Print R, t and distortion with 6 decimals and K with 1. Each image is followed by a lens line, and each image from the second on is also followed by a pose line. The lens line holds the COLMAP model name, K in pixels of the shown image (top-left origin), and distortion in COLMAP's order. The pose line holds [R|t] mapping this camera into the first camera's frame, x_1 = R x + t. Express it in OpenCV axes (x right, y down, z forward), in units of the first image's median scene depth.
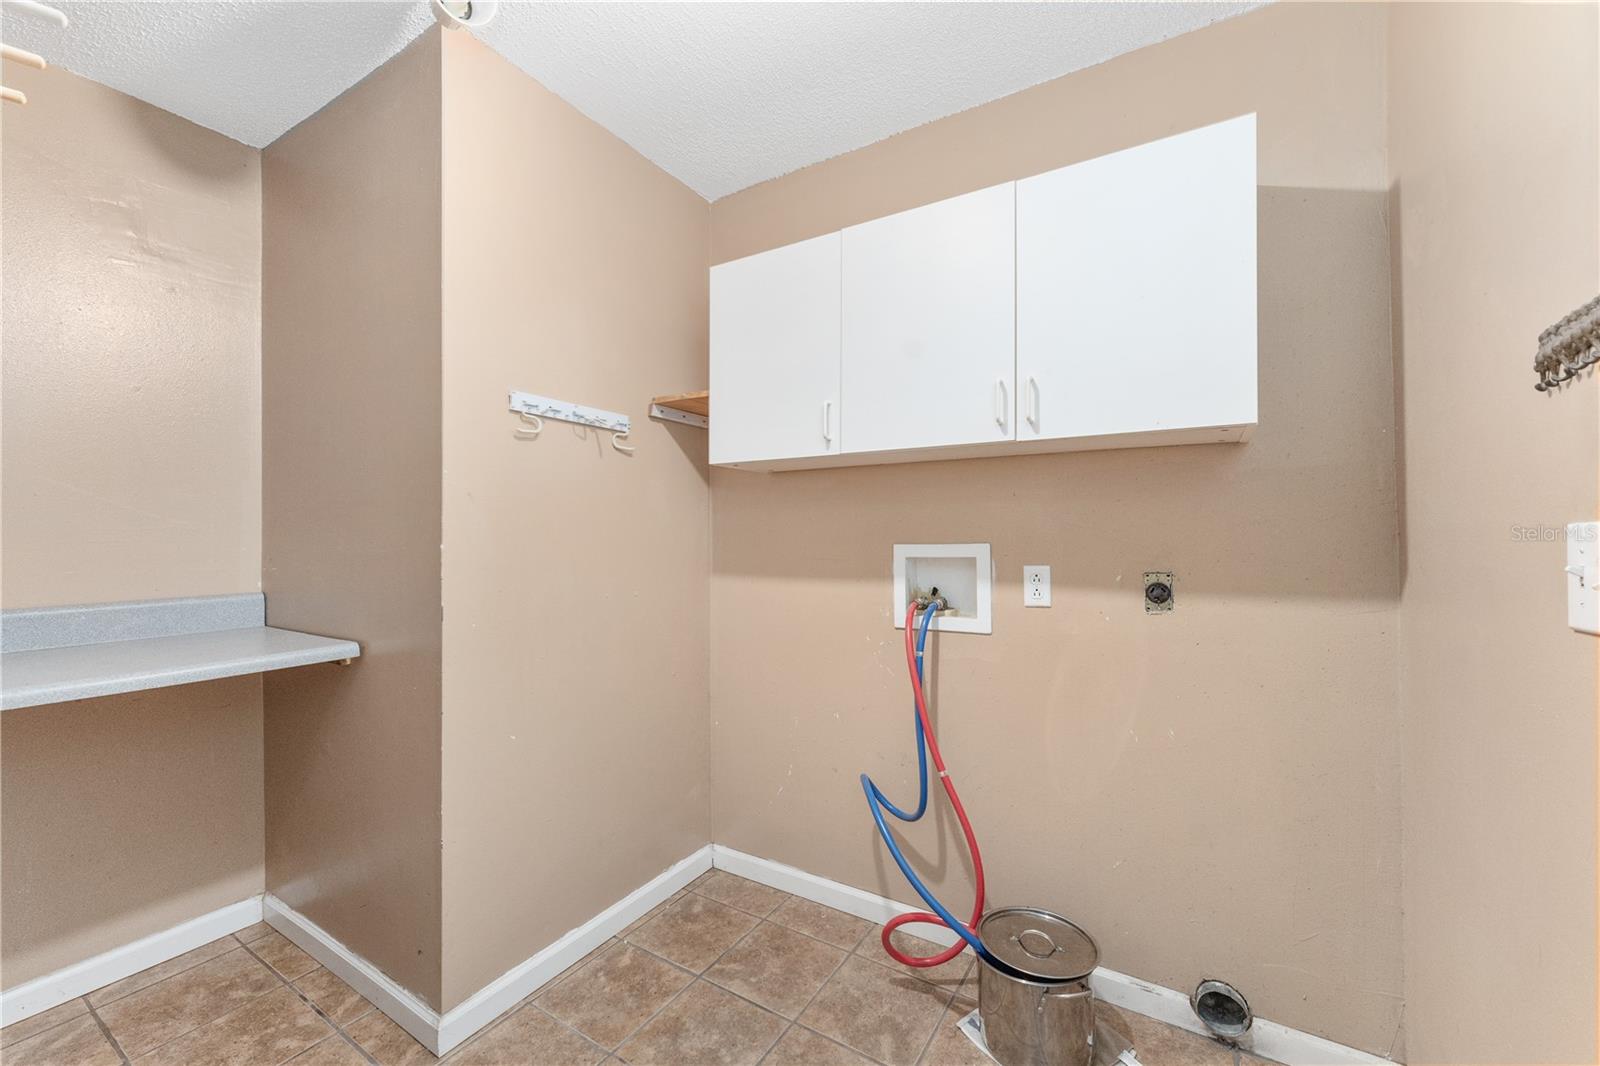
lens RADIAL K [[651.5, 0, 800.0], [0, 651.5, 533.0], [0, 0, 1]] dist [0.000300, -0.000400]
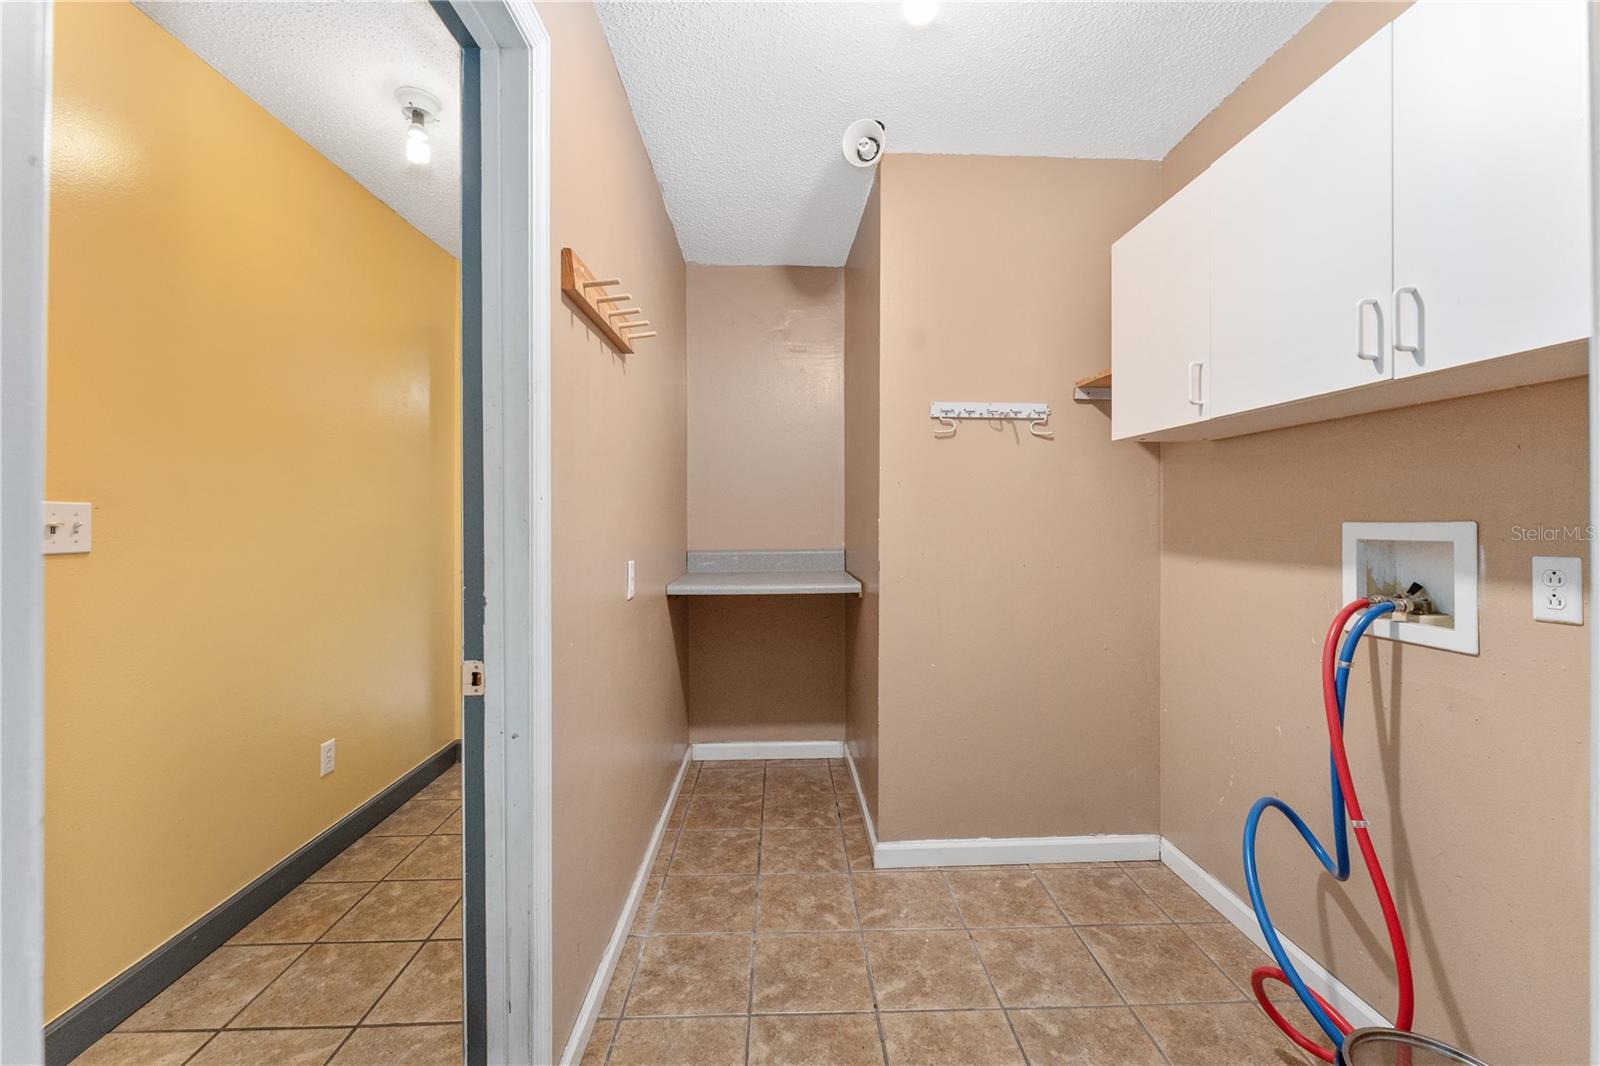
lens RADIAL K [[681.4, 0, 801.5], [0, 681.4, 513.6], [0, 0, 1]] dist [0.001559, -0.000170]
pose [[0.541780, -0.001899, -0.840518, 0.524301], [0.005109, 0.999986, 0.001033, 0.003406], [0.840505, -0.004854, 0.541783, 0.027349]]
